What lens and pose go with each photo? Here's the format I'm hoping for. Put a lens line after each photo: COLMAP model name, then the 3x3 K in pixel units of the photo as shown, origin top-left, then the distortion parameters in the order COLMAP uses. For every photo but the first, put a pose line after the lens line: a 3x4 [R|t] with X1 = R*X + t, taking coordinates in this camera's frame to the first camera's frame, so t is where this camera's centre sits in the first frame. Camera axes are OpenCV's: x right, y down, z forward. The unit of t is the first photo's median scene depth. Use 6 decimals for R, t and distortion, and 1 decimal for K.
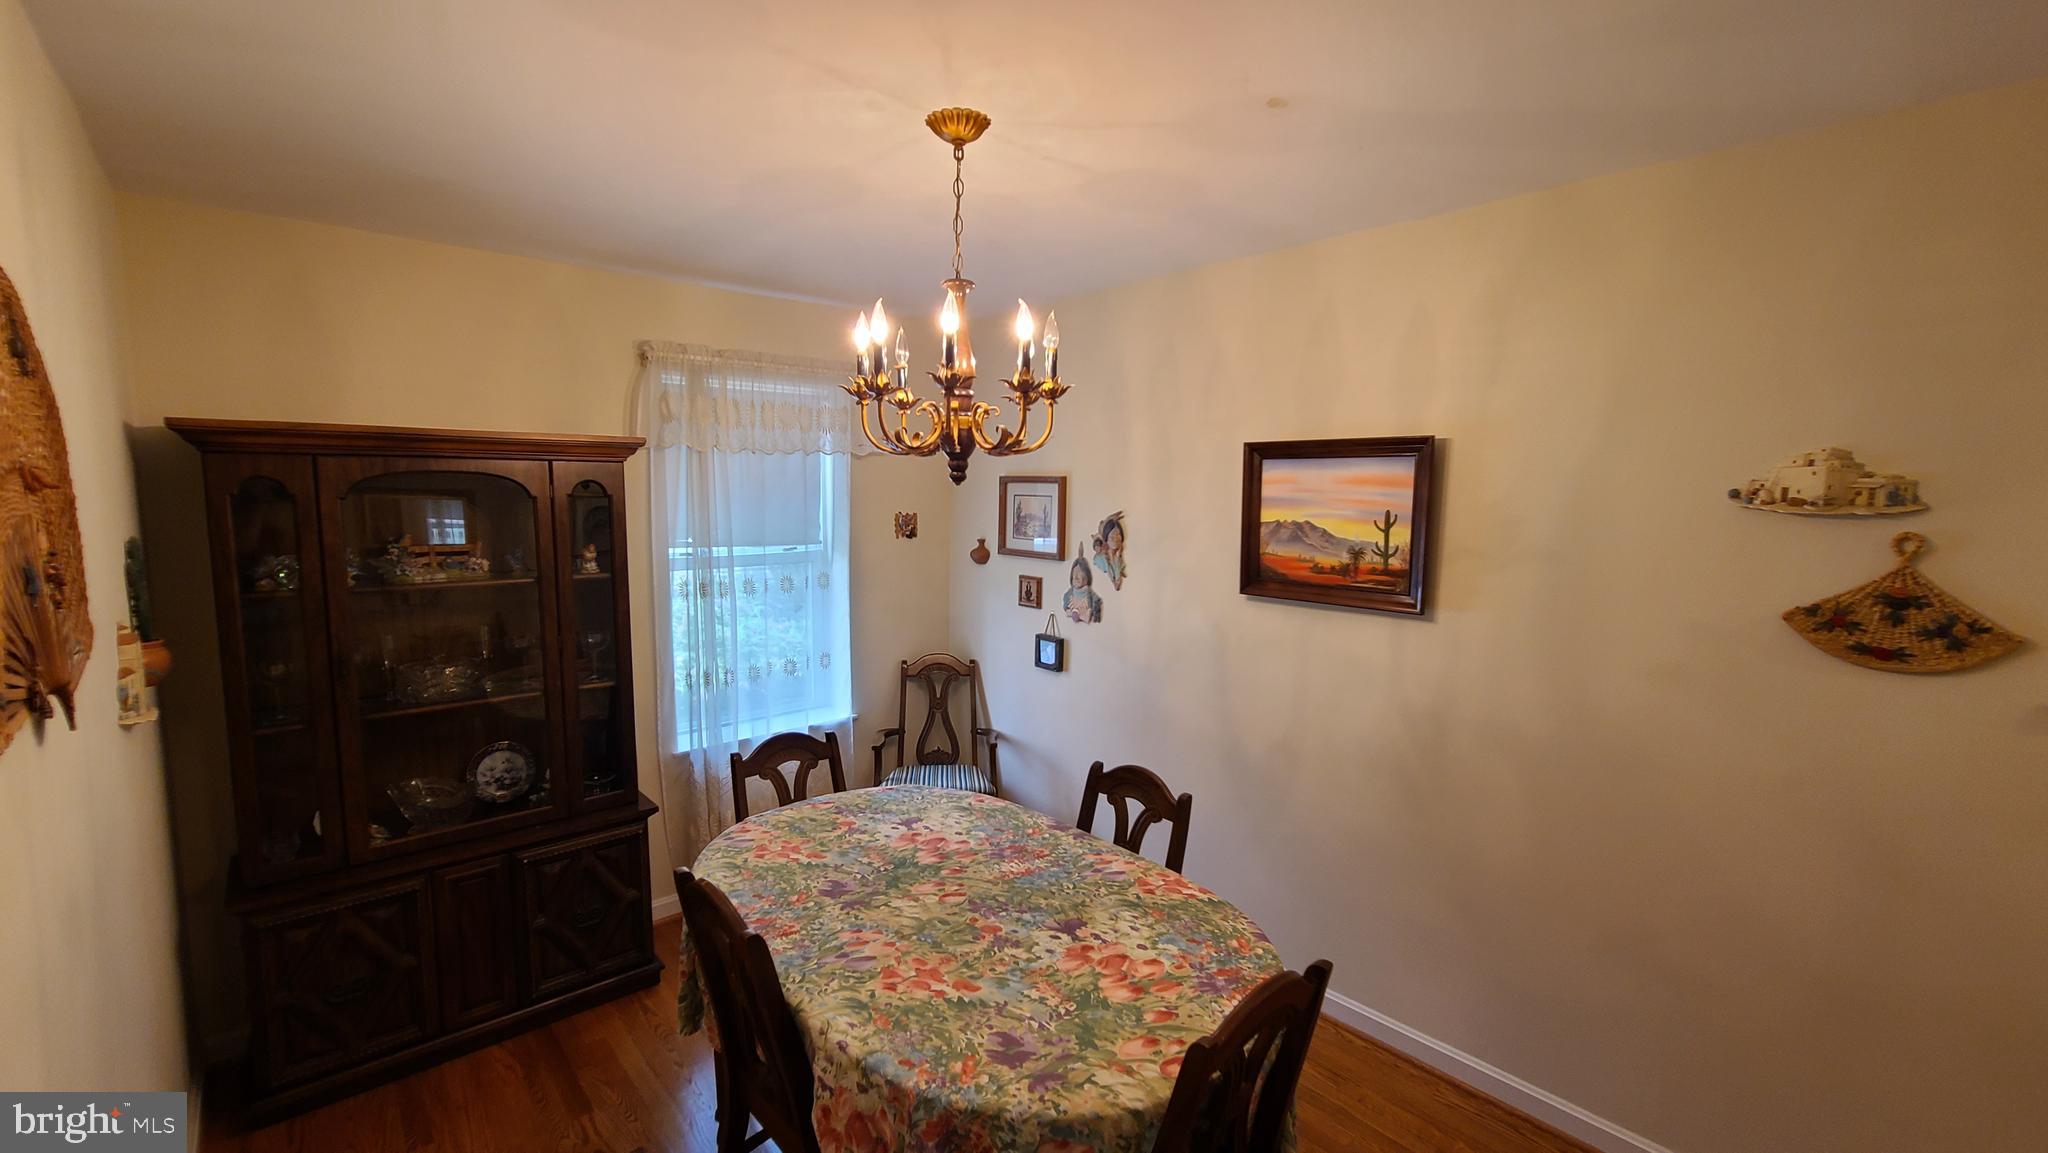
lens RADIAL K [[843.1, 0, 1019.1], [0, 843.1, 578.1], [0, 0, 1]] dist [0.000375, -0.000466]
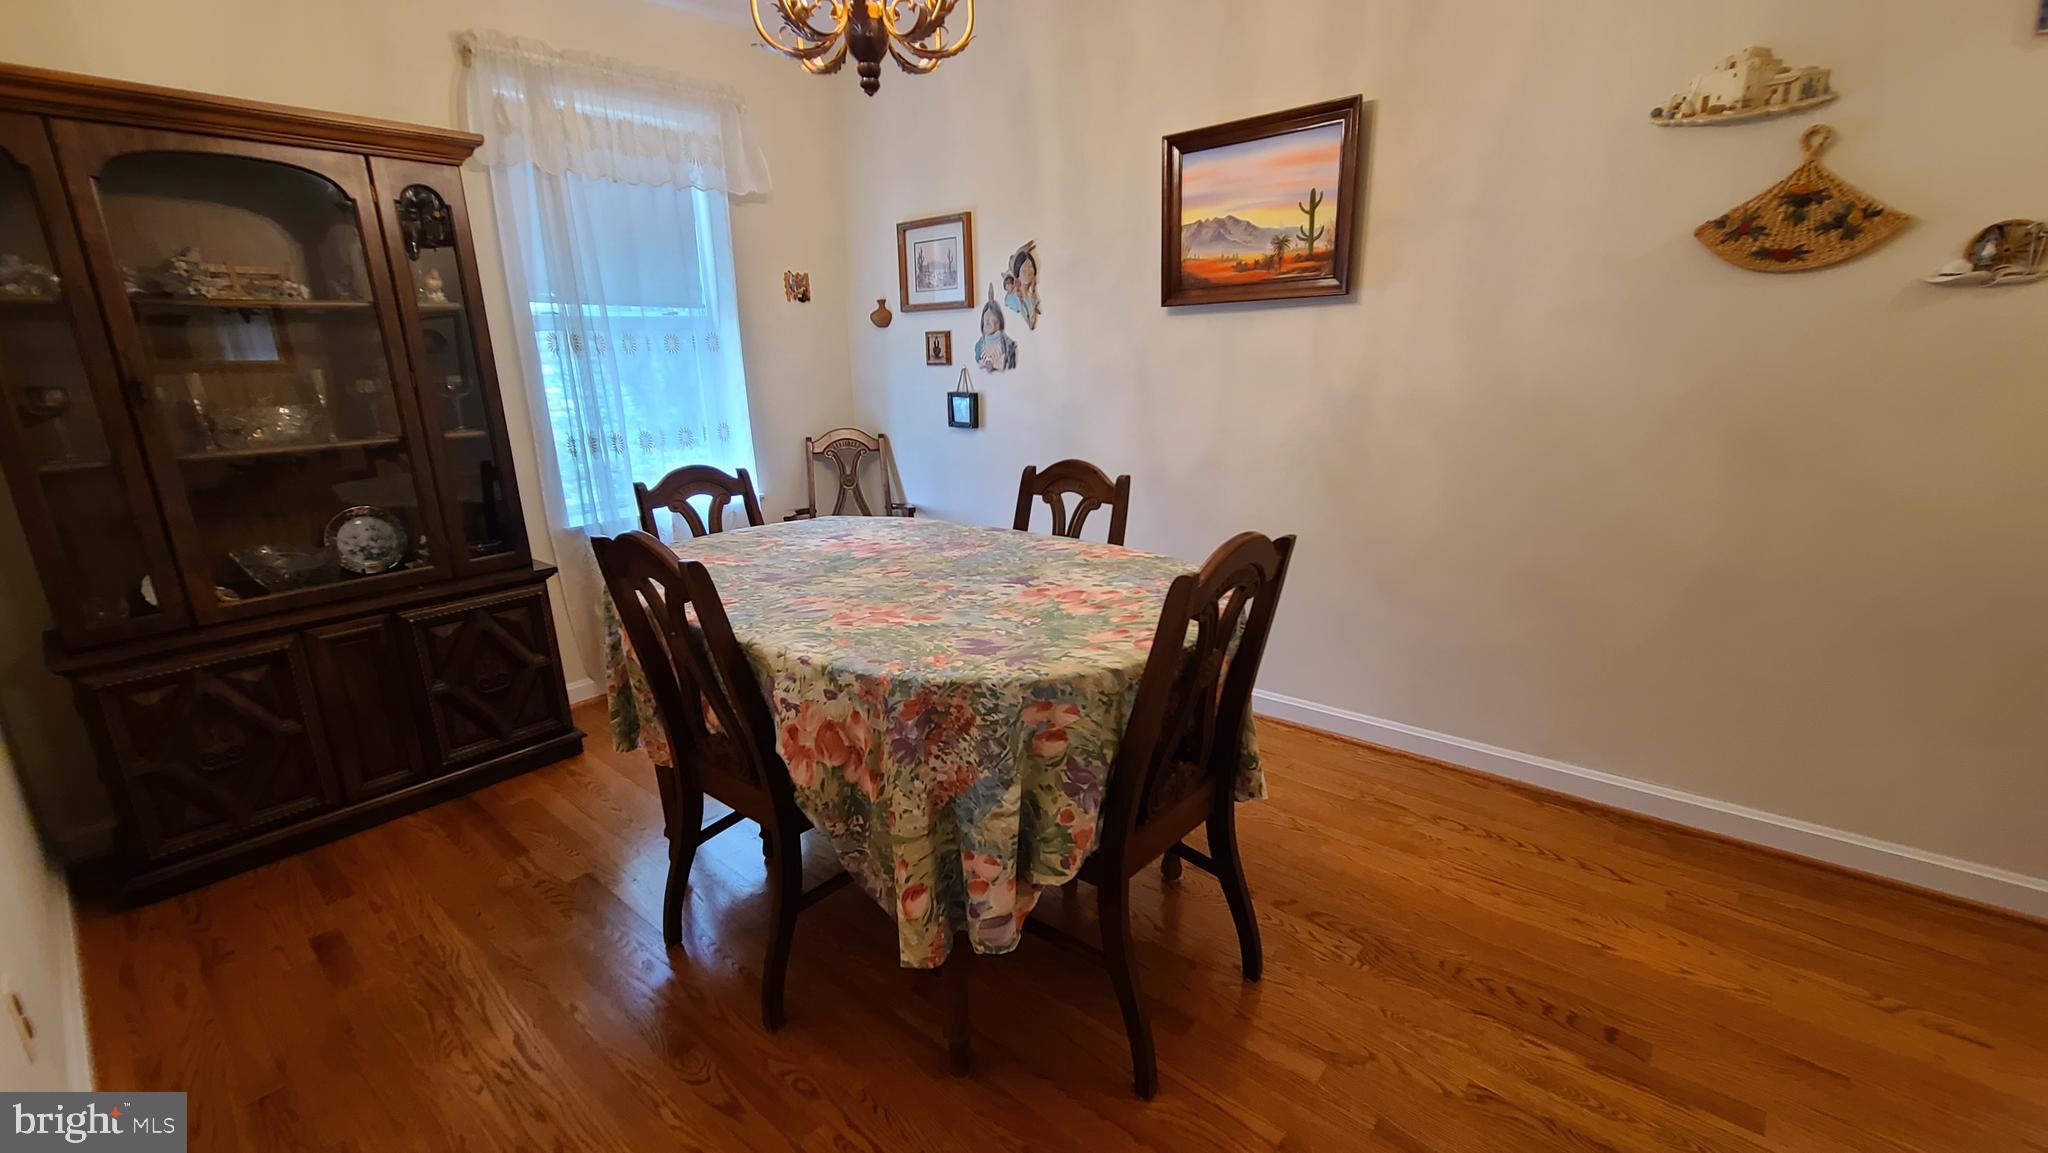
lens RADIAL K [[843.1, 0, 1019.1], [0, 843.1, 578.1], [0, 0, 1]] dist [0.000375, -0.000466]
pose [[0.990007, -0.070793, 0.121957, -0.046938], [0.051528, 0.986657, 0.154444, 0.195203], [-0.131264, -0.146616, 0.980446, 0.030305]]
